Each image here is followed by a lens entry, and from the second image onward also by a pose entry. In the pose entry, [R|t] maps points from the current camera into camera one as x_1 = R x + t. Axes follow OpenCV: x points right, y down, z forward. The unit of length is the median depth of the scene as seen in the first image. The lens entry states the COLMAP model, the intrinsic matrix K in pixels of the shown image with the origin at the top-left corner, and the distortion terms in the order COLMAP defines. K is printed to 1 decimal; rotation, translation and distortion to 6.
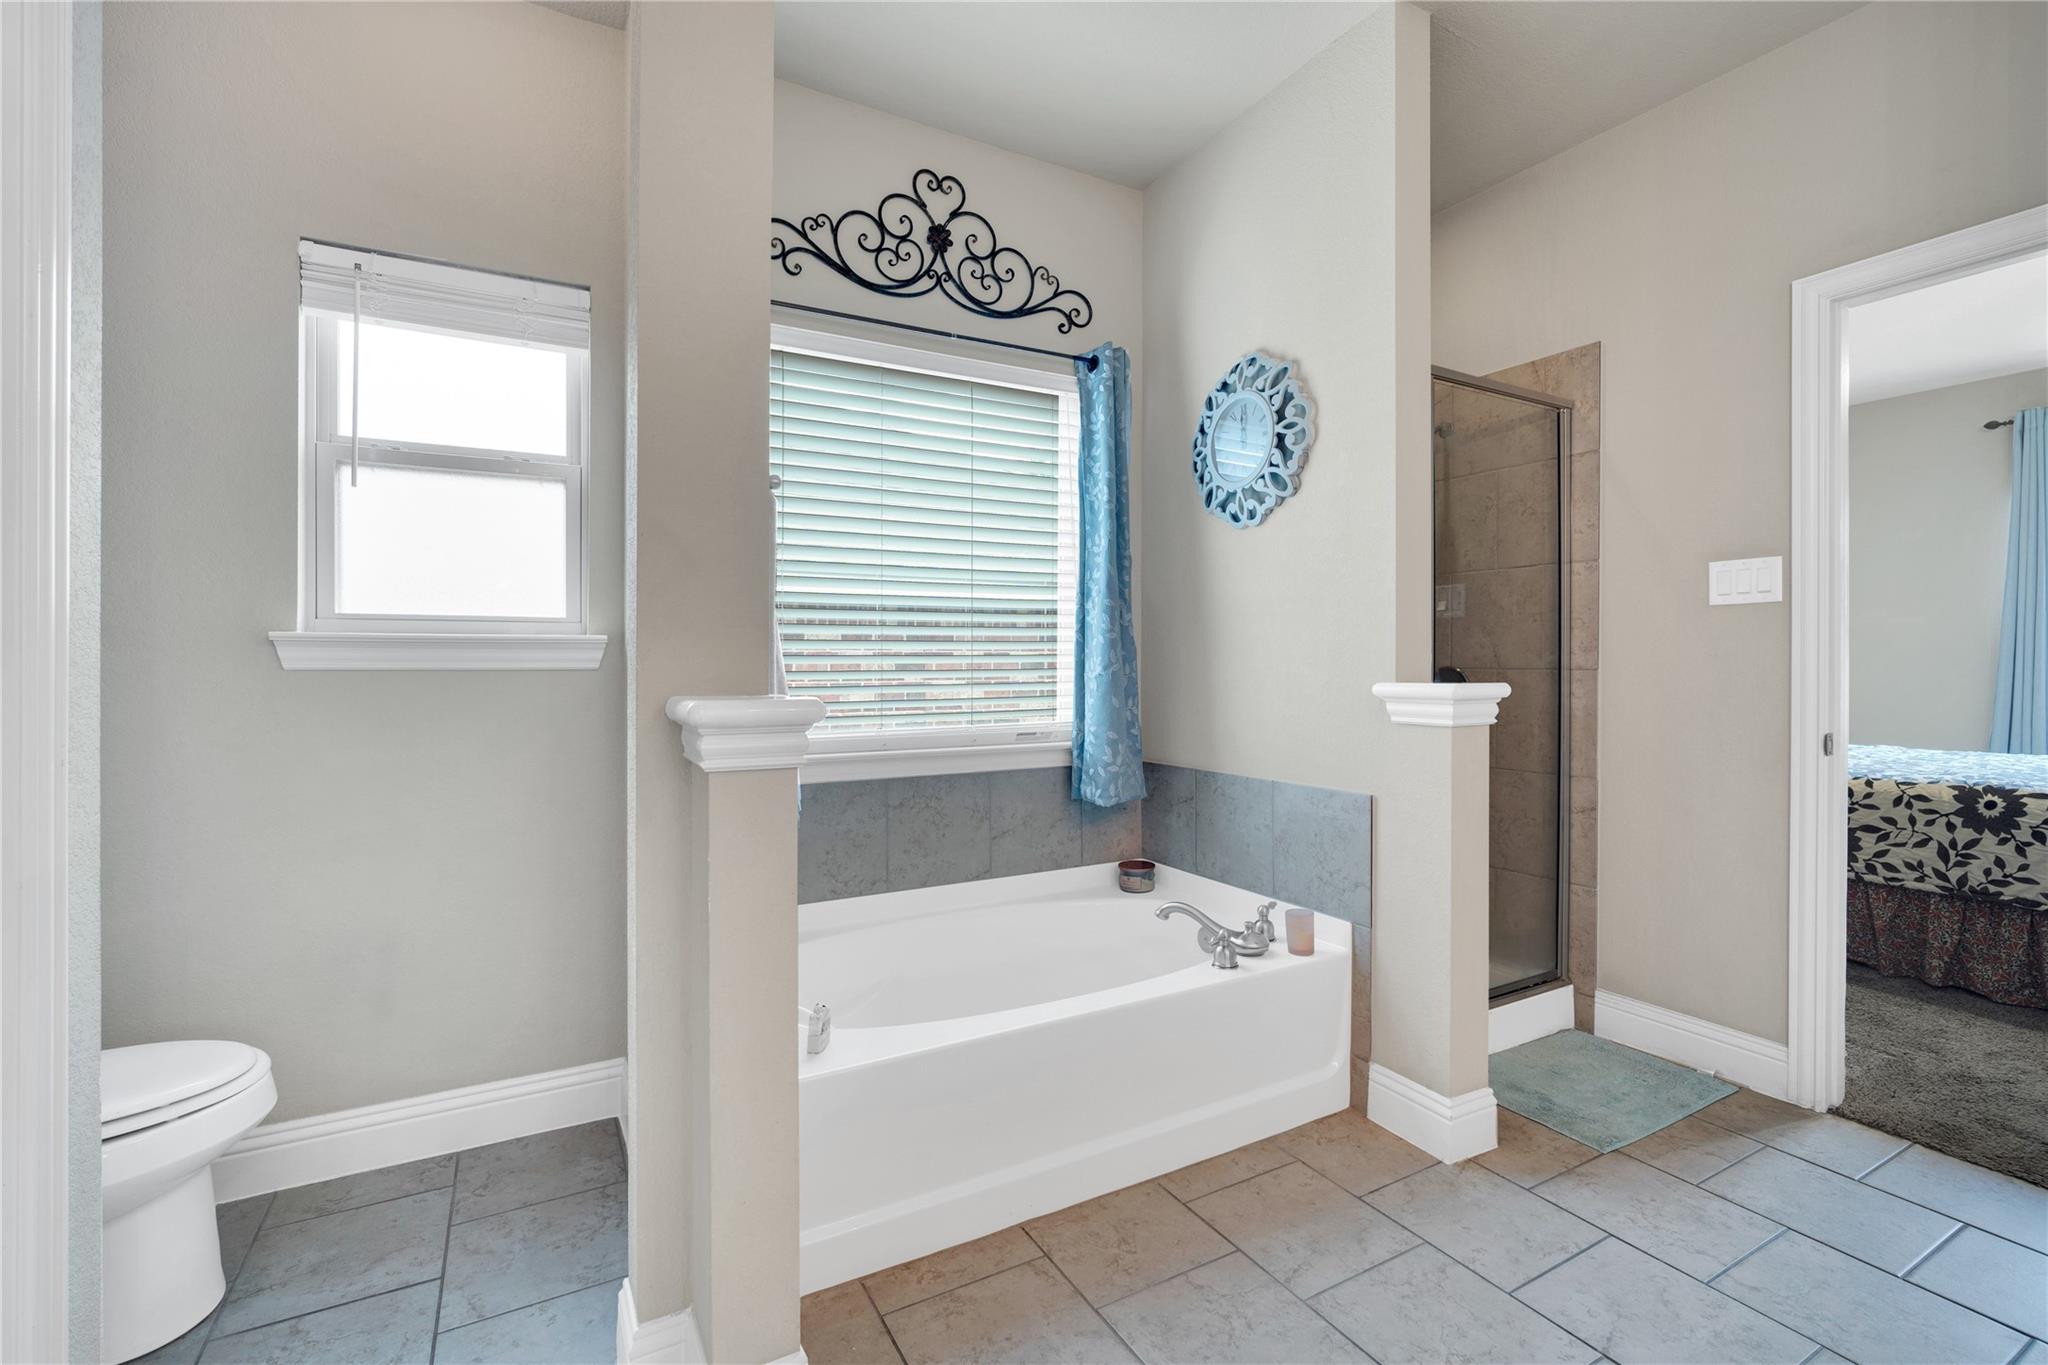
lens RADIAL K [[896.5, 0, 1023.1], [0, 896.5, 679.1], [0, 0, 1]] dist [-0.002527, -0.000266]
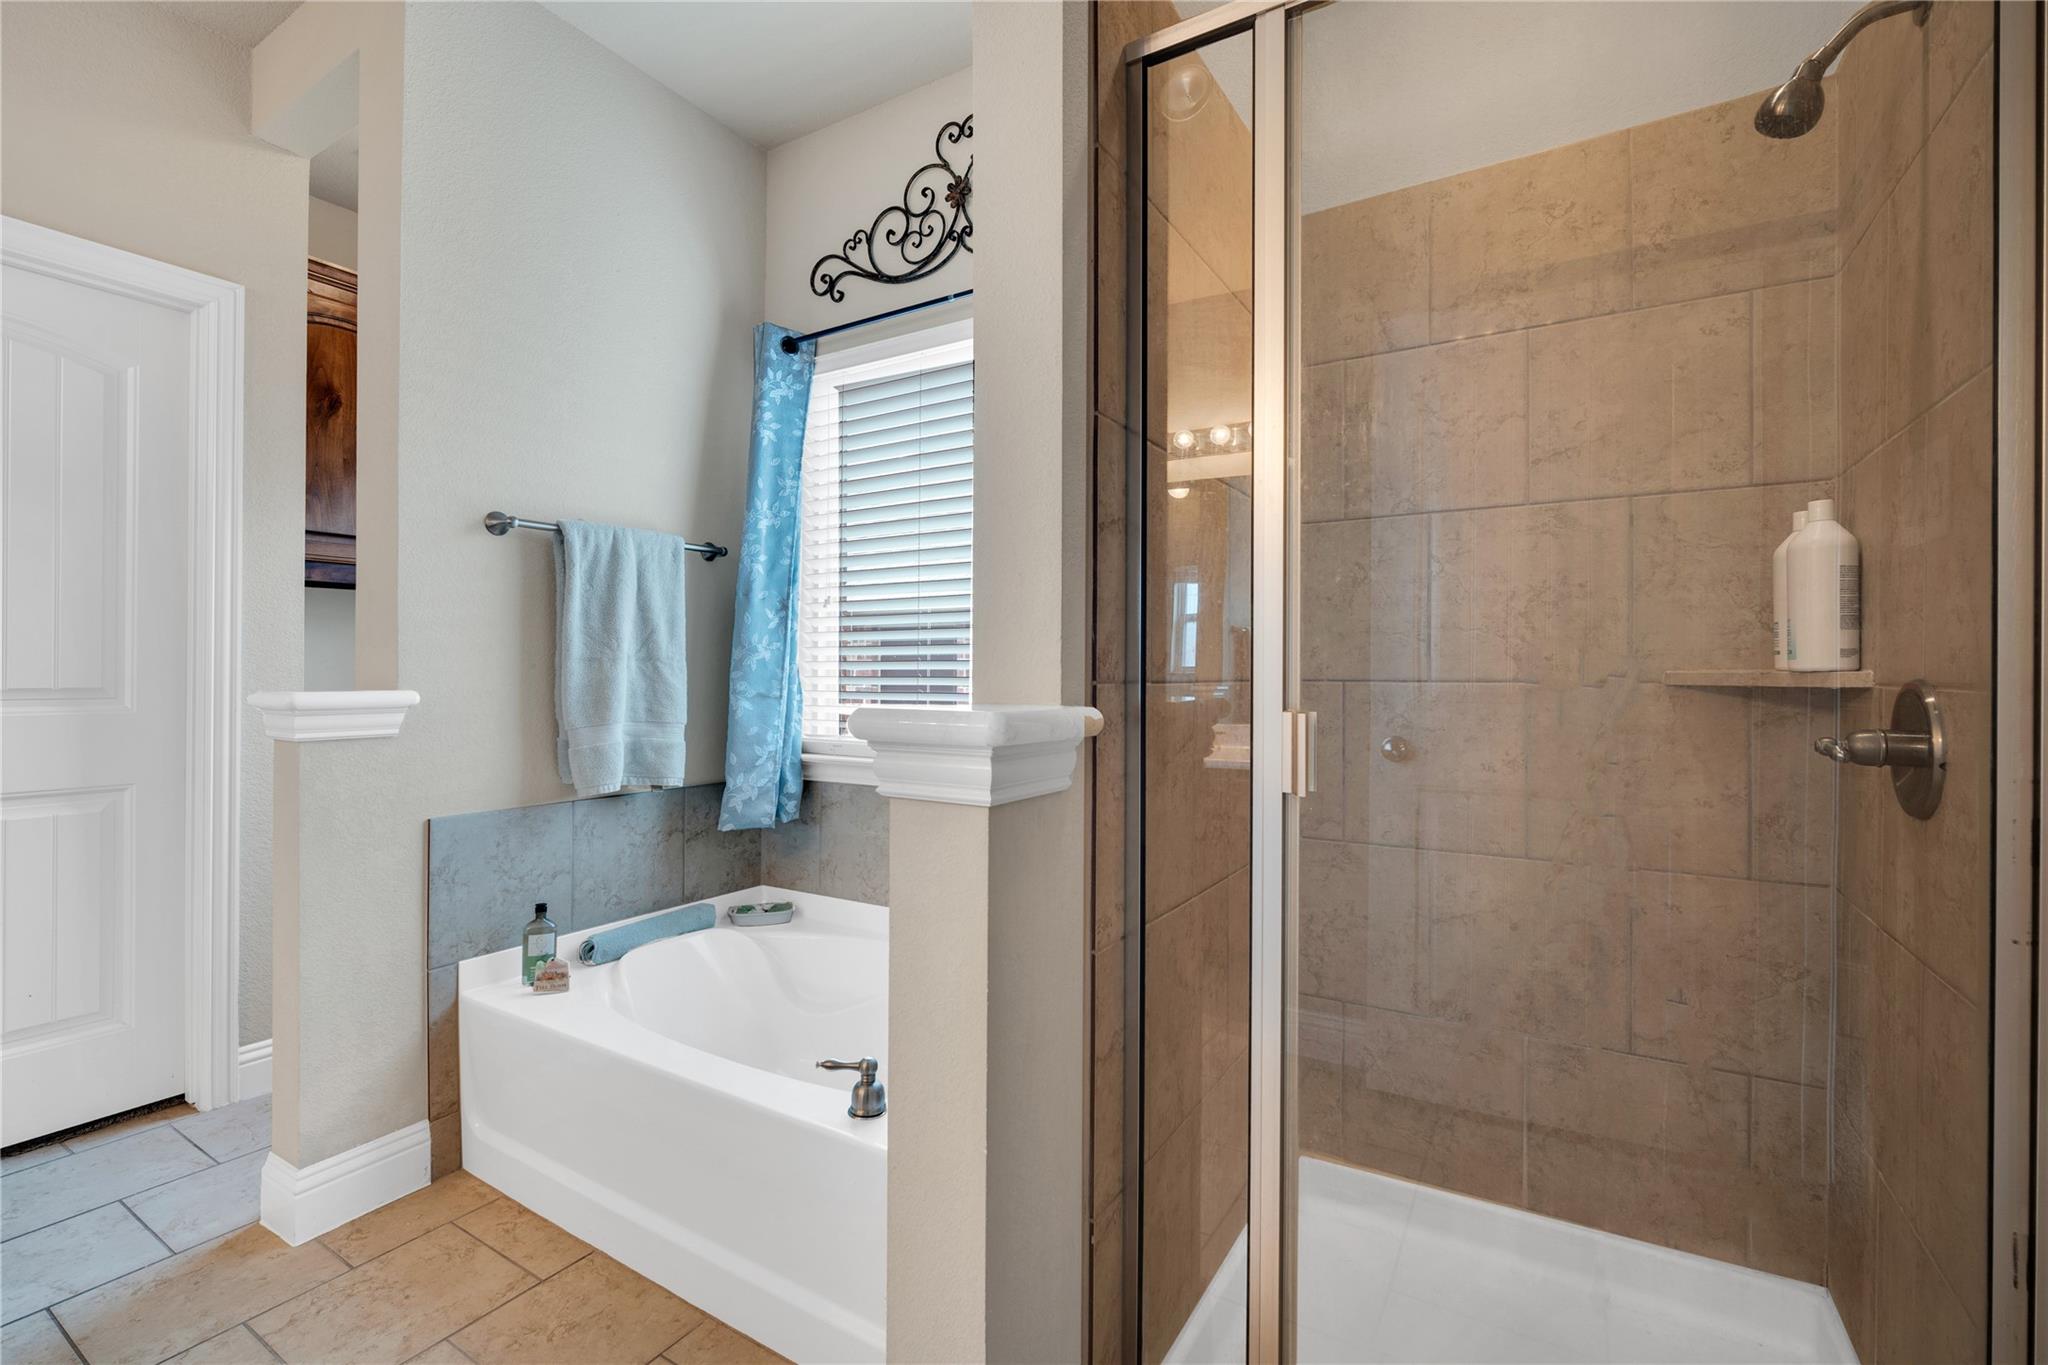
lens RADIAL K [[896.5, 0, 1022.6], [0, 896.5, 669.0], [0, 0, 1]] dist [-0.002527, -0.000266]
pose [[0.486431, -0.000185, -0.873719, 0.743446], [-0.012075, 0.999903, -0.006934, -0.009326], [0.873635, 0.013923, 0.486382, 0.647074]]
